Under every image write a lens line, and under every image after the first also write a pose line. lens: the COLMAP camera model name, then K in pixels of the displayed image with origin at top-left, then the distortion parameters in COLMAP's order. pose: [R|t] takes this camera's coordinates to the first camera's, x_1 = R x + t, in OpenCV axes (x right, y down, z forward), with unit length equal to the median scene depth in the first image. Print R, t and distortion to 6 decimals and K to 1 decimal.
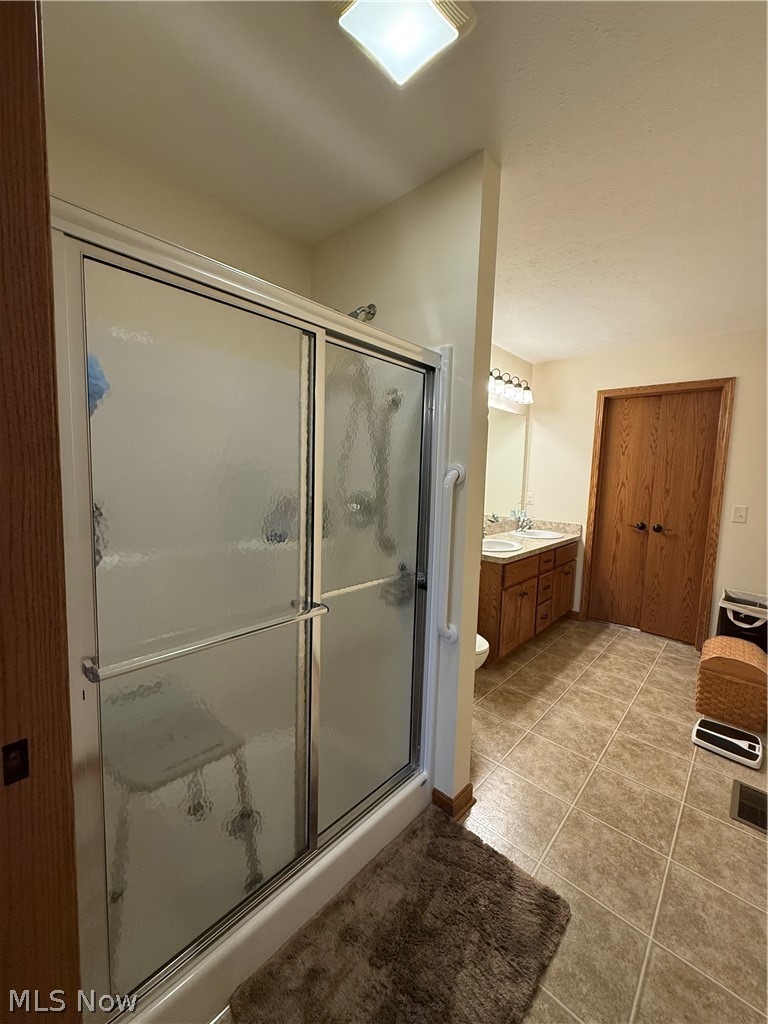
lens RADIAL K [[406.2, 0, 387.1], [0, 406.2, 511.2], [0, 0, 1]] dist [-0.002167, -0.000007]
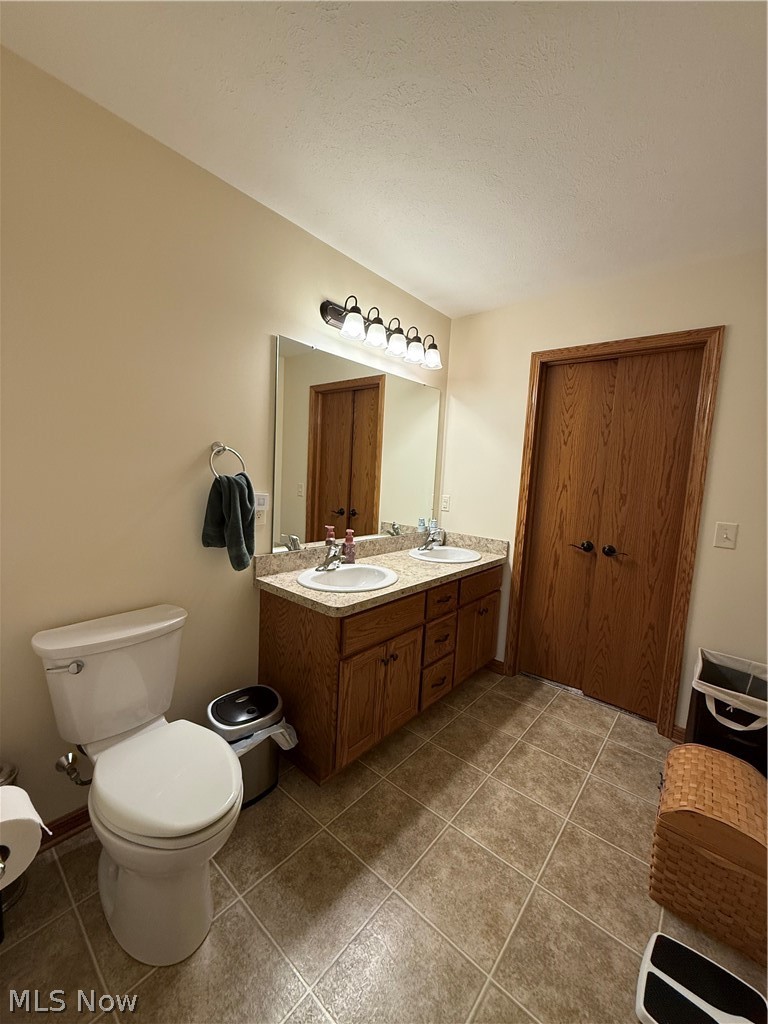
lens RADIAL K [[406.2, 0, 386.8], [0, 406.2, 511.1], [0, 0, 1]] dist [-0.002167, -0.000007]
pose [[0.998902, 0.018712, 0.042949, 0.264199], [-0.018891, 0.999814, 0.003759, -0.021943], [-0.042871, -0.004566, 0.999070, 0.332551]]
